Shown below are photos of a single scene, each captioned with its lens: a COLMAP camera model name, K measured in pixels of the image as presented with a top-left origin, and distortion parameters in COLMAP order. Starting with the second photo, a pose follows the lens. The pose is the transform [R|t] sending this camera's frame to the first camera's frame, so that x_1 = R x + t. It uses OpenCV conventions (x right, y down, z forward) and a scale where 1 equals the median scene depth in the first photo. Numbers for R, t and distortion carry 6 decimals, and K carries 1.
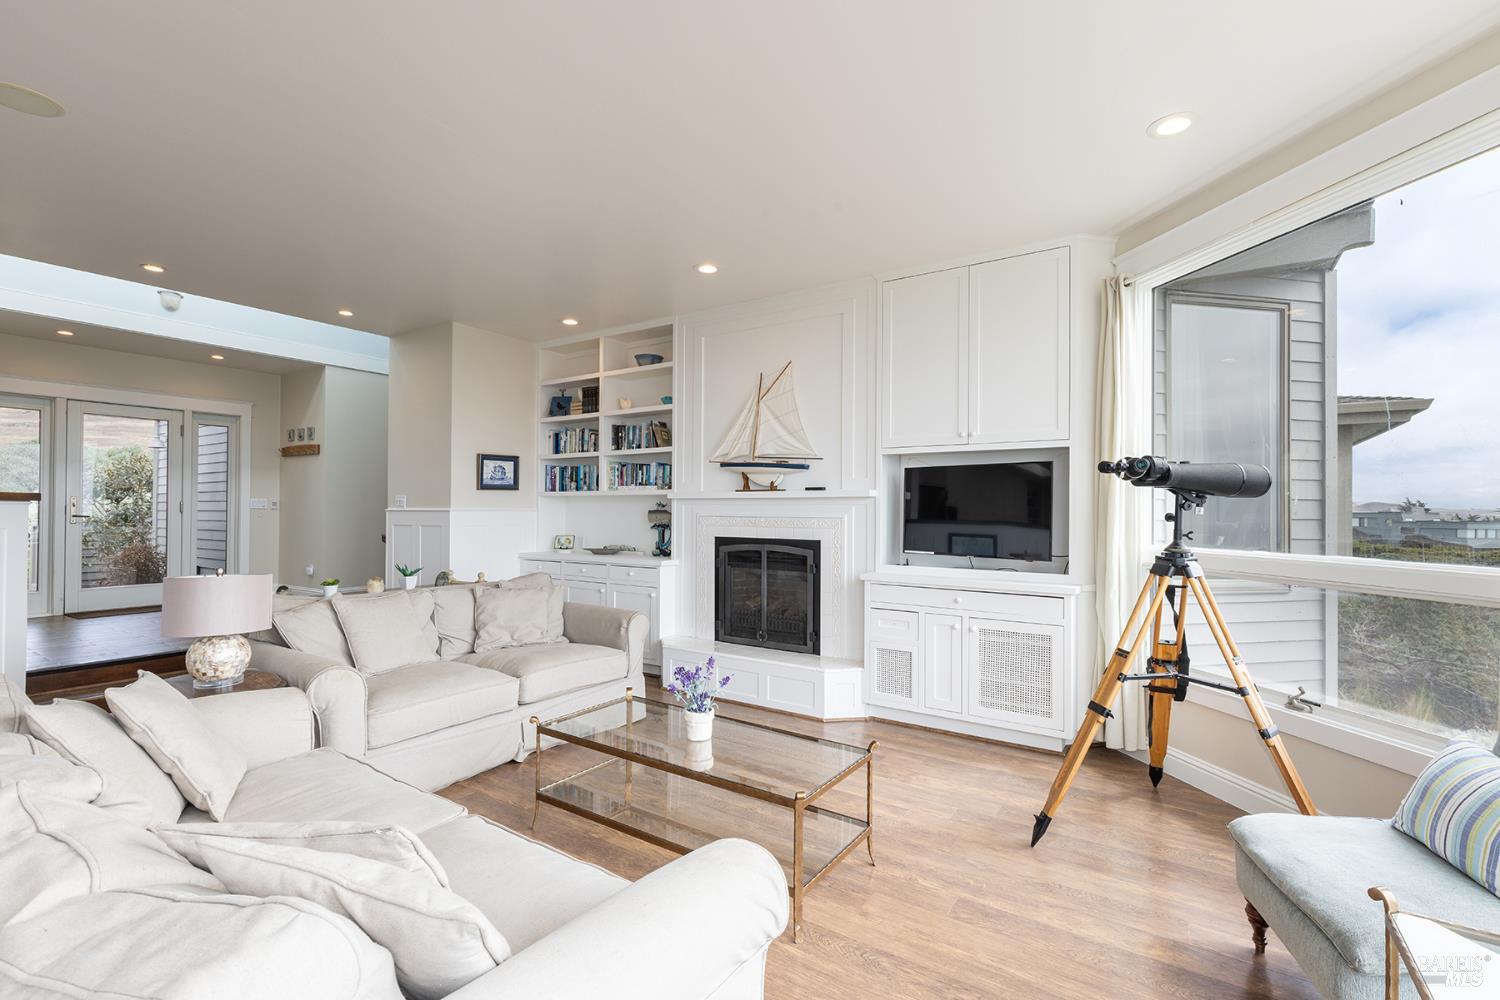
lens RADIAL K [[675.2, 0, 754.4], [0, 675.2, 505.2], [0, 0, 1]] dist [0.009001, -0.000254]
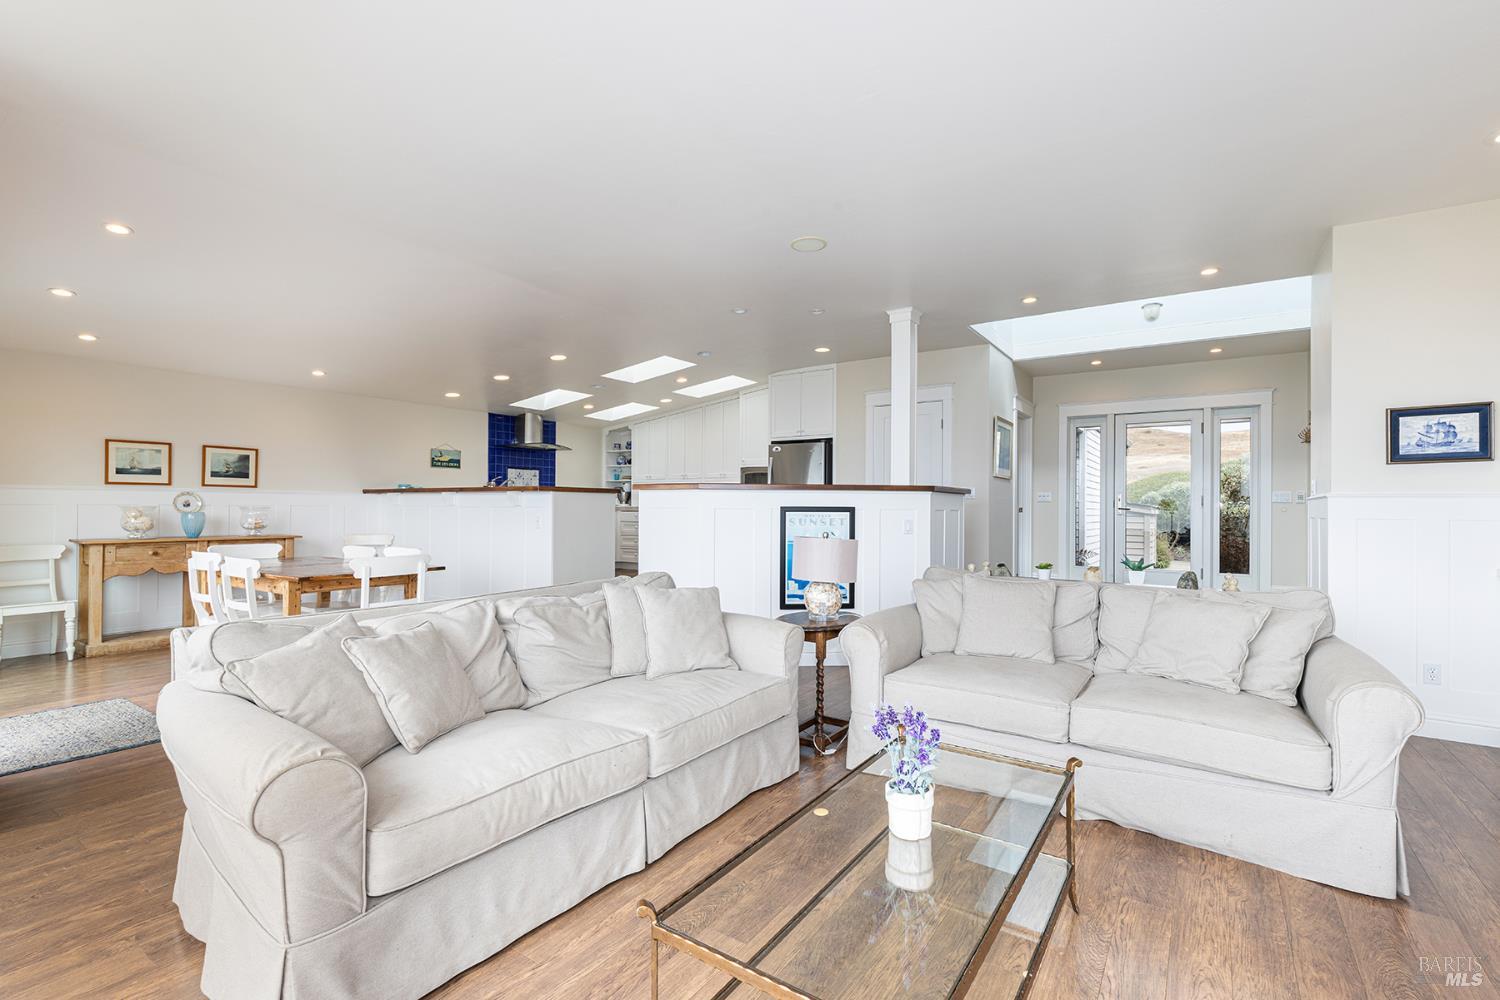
lens RADIAL K [[675.2, 0, 754.4], [0, 675.2, 505.2], [0, 0, 1]] dist [0.009001, -0.000254]
pose [[-0.013709, -0.009021, -0.999865, 0.264256], [-0.000197, 0.999959, -0.009019, 0.023438], [0.999906, 0.000073, -0.013710, 0.411763]]
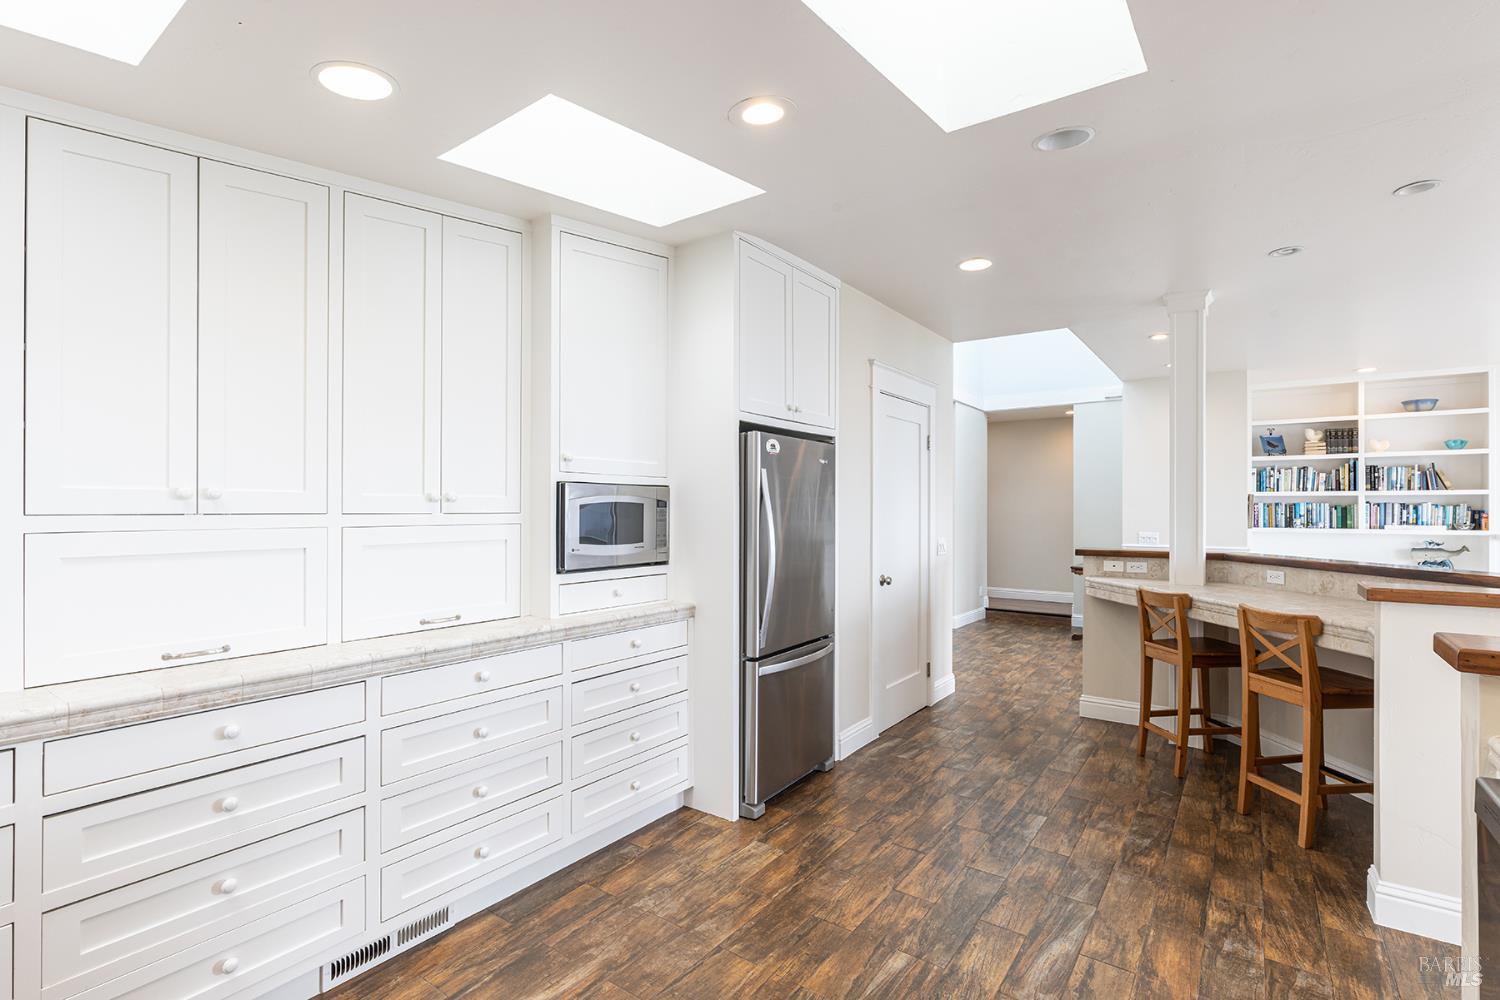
lens RADIAL K [[693.5, 0, 761.5], [0, 693.5, 505.9], [0, 0, 1]] dist [-0.000262, 0.000055]
pose [[0.999523, -0.001469, -0.030856, -1.157007], [0.001512, 0.999998, 0.001370, -0.062081], [0.030854, -0.001416, 0.999523, -0.104198]]
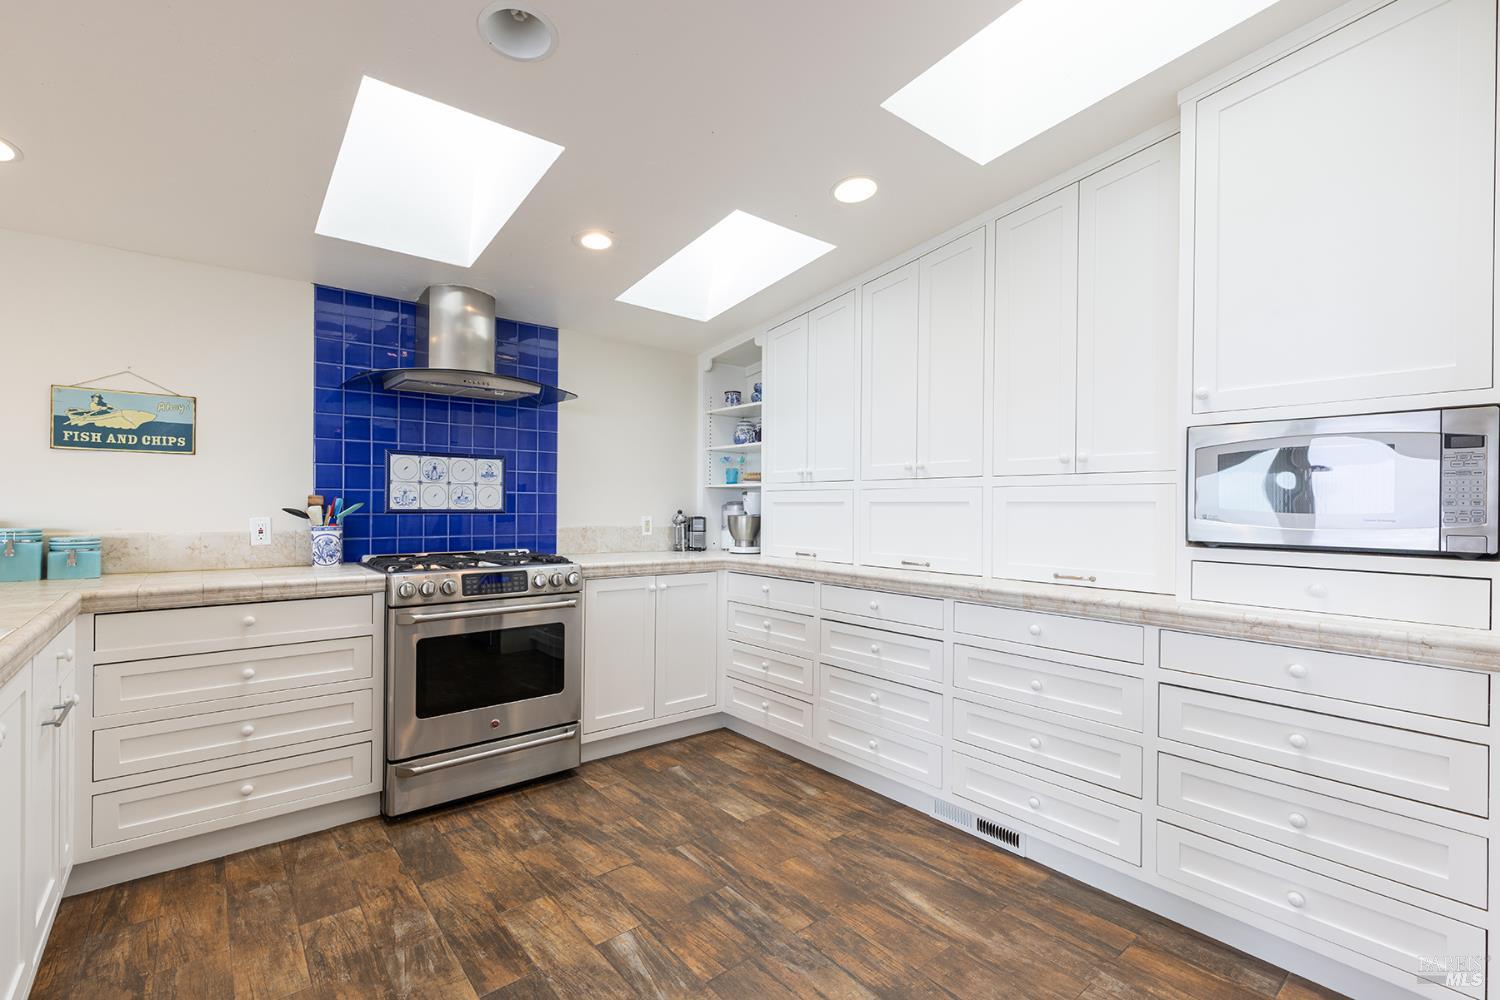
lens RADIAL K [[668.0, 0, 755.5], [0, 668.0, 505.1], [0, 0, 1]] dist [0.007202, -0.001616]
pose [[-0.289018, -0.008059, -0.957290, -0.907185], [-0.003268, 0.999967, -0.007431, -0.033973], [0.957318, 0.000981, -0.289035, 0.242177]]
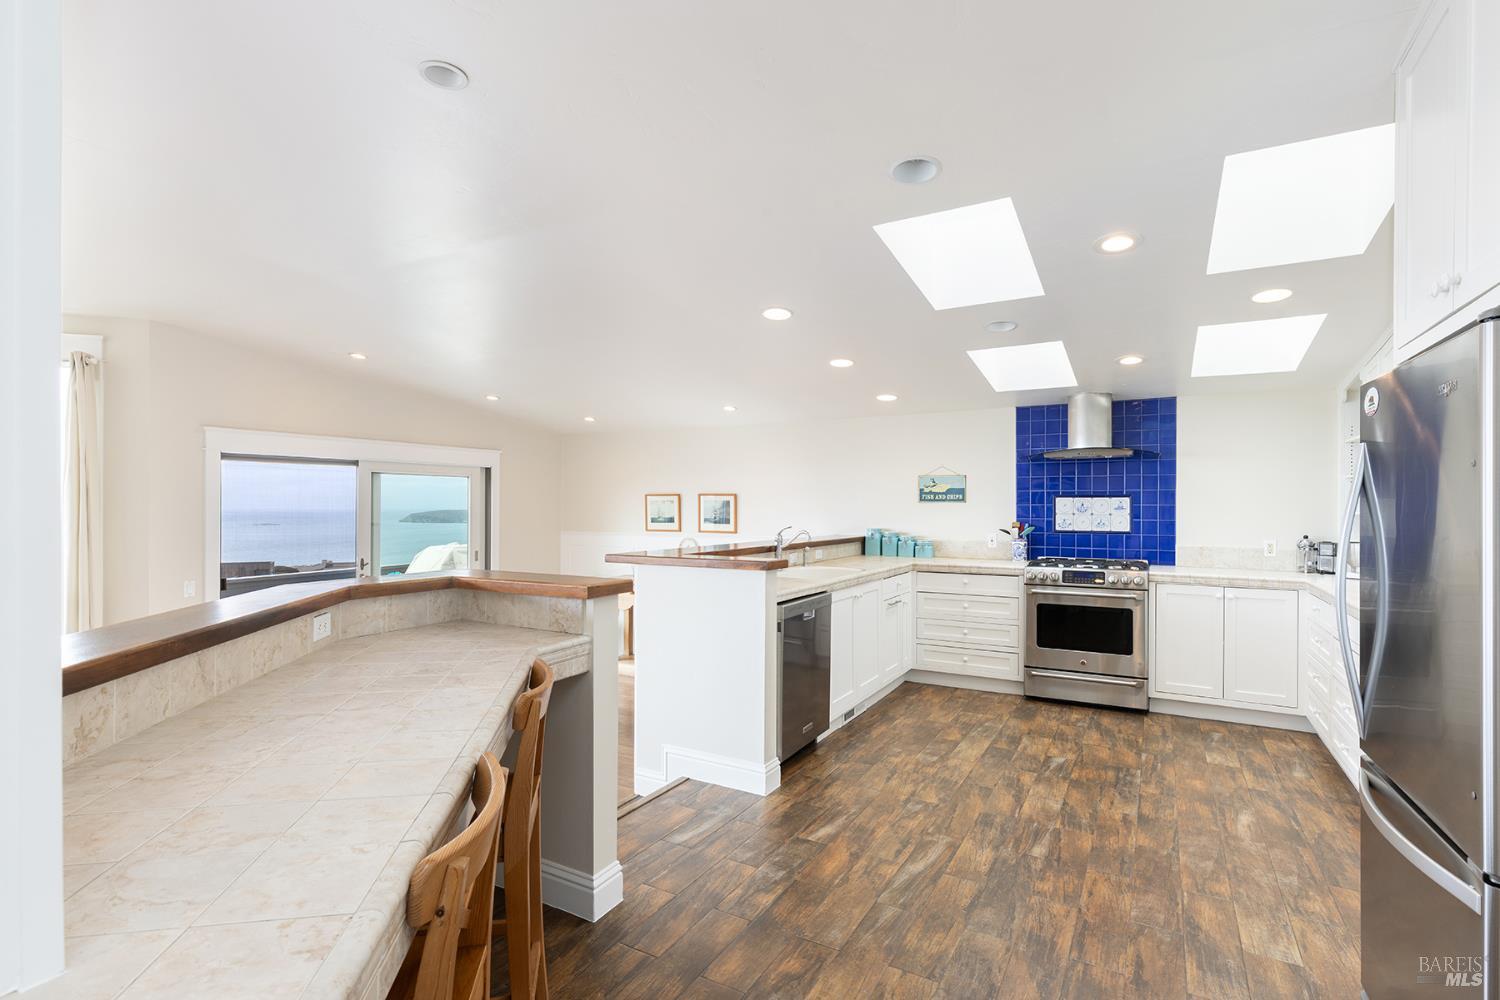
lens RADIAL K [[705.5, 0, 756.5], [0, 705.5, 505.2], [0, 0, 1]] dist [-0.001409, -0.000358]
pose [[-0.997510, -0.008750, -0.069982, -0.867297], [-0.008197, 0.999933, -0.008187, -0.056688], [0.070049, -0.007593, -0.997515, 0.732853]]
